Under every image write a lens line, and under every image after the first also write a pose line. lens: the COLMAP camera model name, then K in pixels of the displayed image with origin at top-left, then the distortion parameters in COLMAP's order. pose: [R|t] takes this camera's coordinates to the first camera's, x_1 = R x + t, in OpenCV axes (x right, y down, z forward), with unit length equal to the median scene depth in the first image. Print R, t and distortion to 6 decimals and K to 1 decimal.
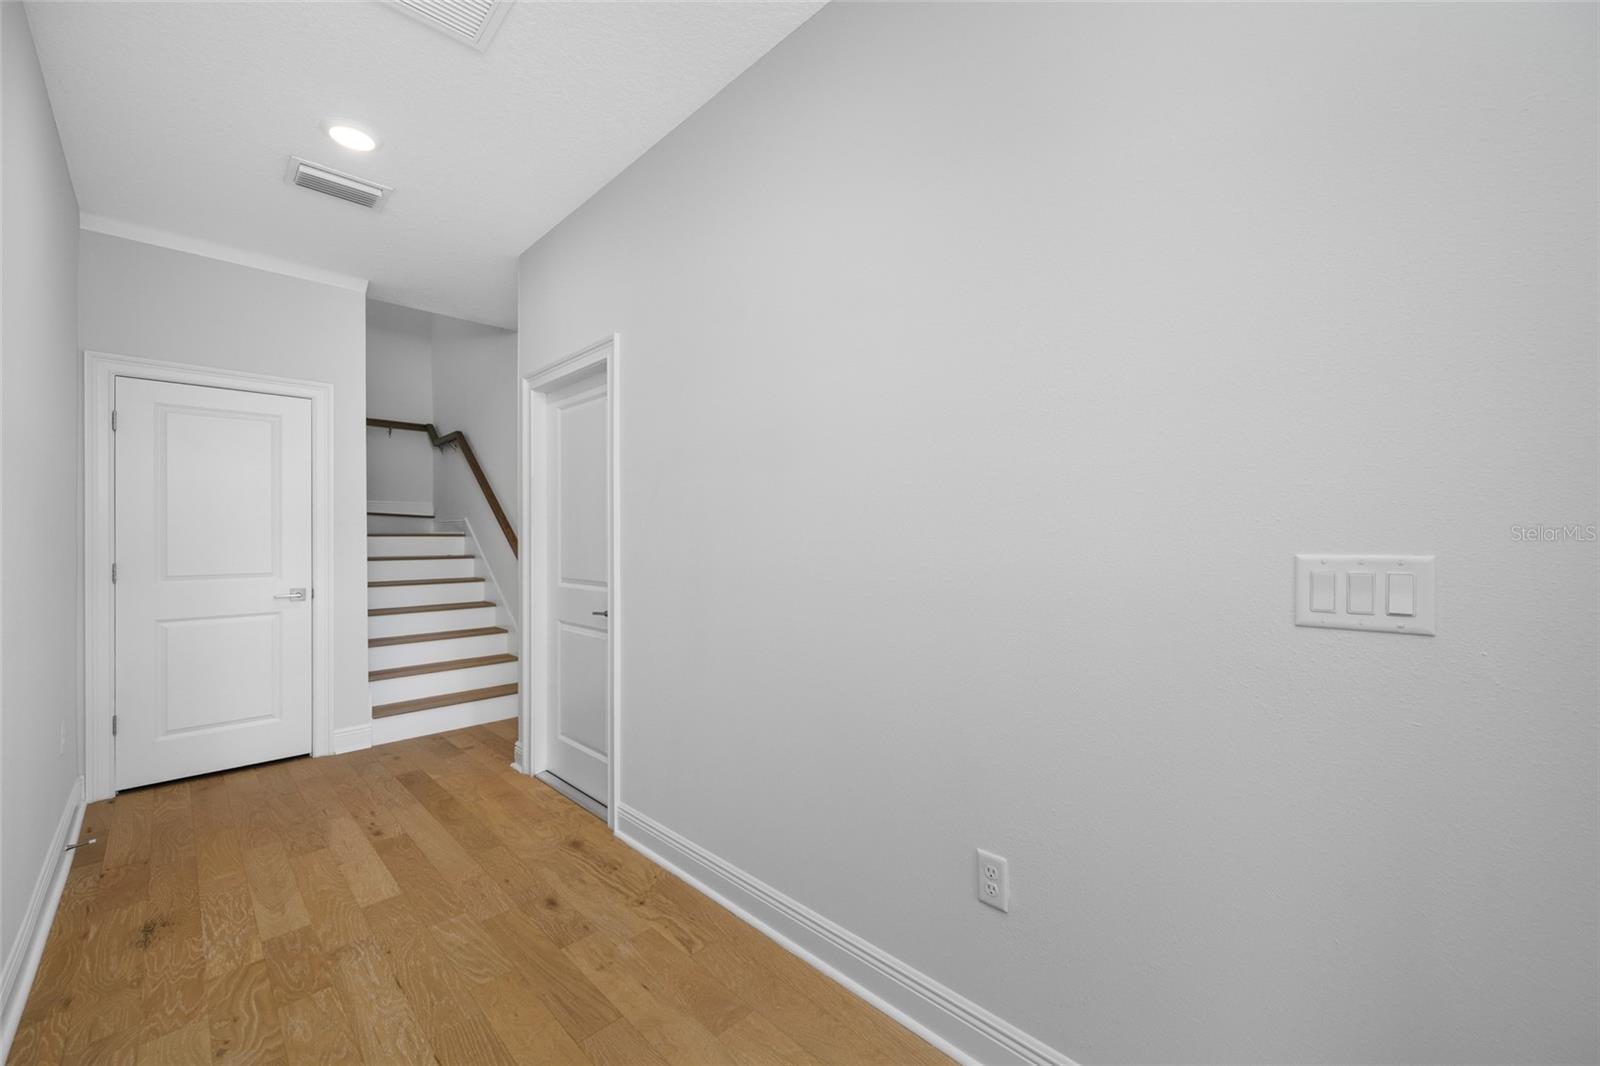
lens RADIAL K [[632.3, 0, 802.3], [0, 632.3, 538.9], [0, 0, 1]] dist [0.001235, 0.000290]
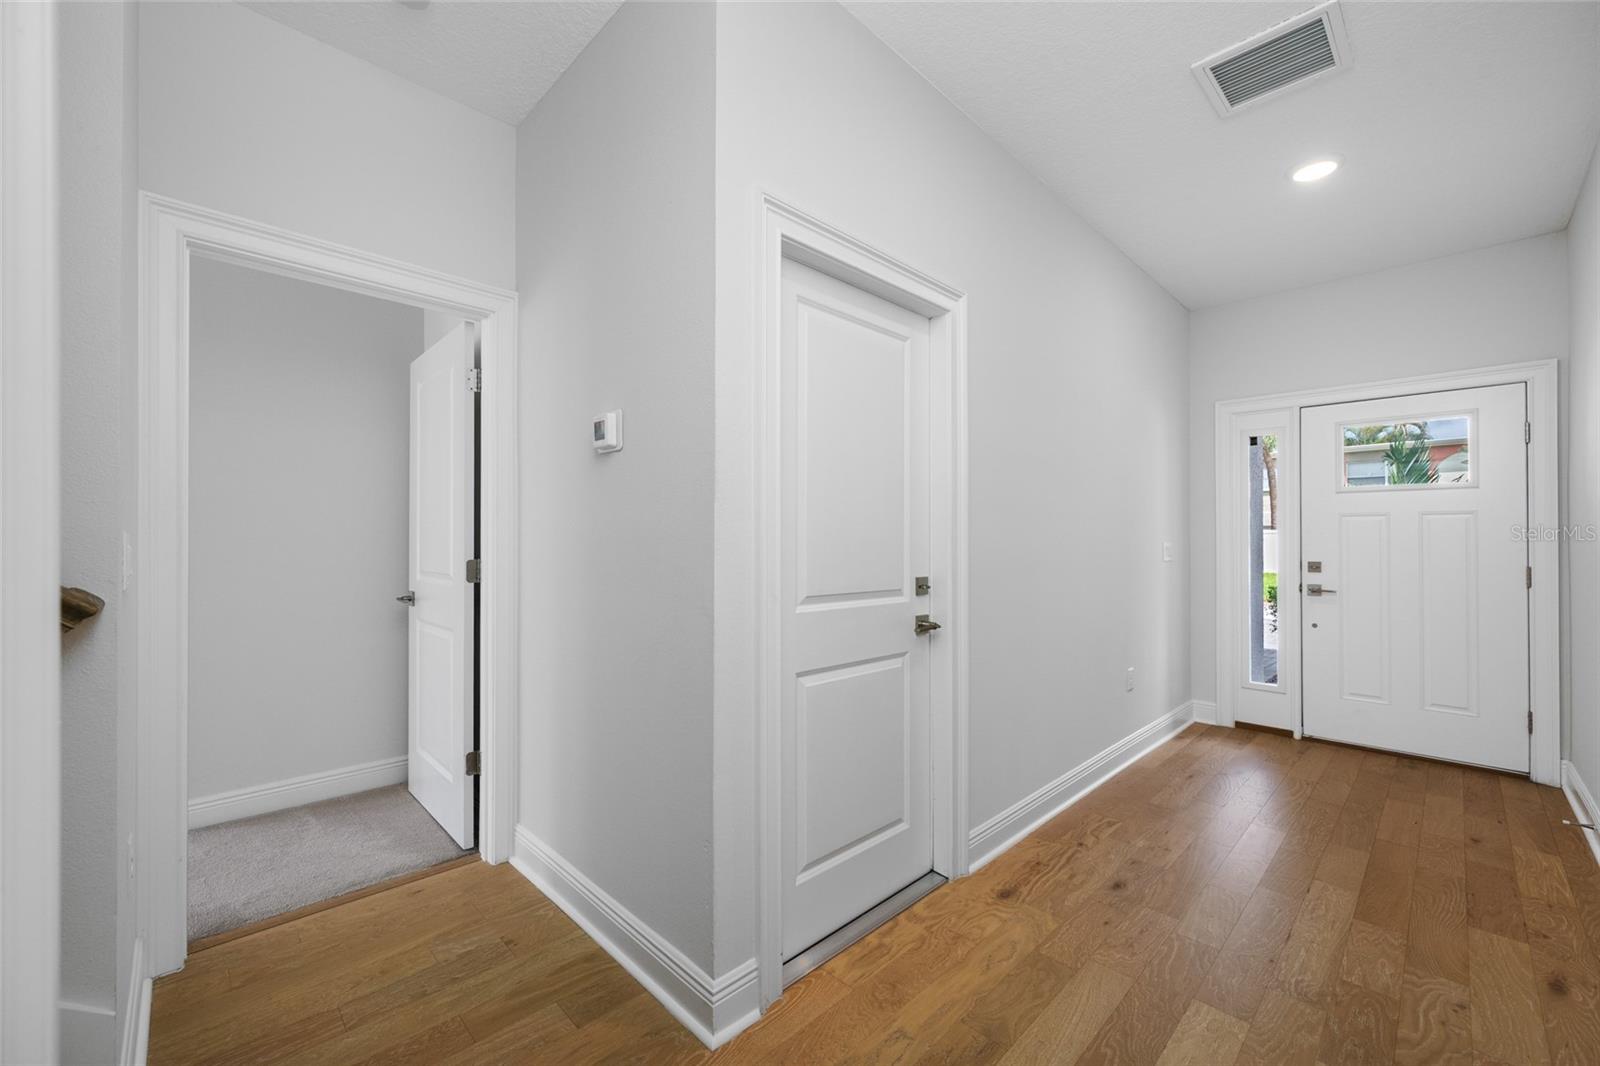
lens RADIAL K [[632.3, 0, 802.2], [0, 632.3, 538.2], [0, 0, 1]] dist [0.001235, 0.000290]
pose [[0.014118, 0.010039, 0.999850, -1.441859], [-0.000437, 0.999950, -0.010034, 0.022474], [-0.999900, -0.000295, 0.014122, 1.504523]]
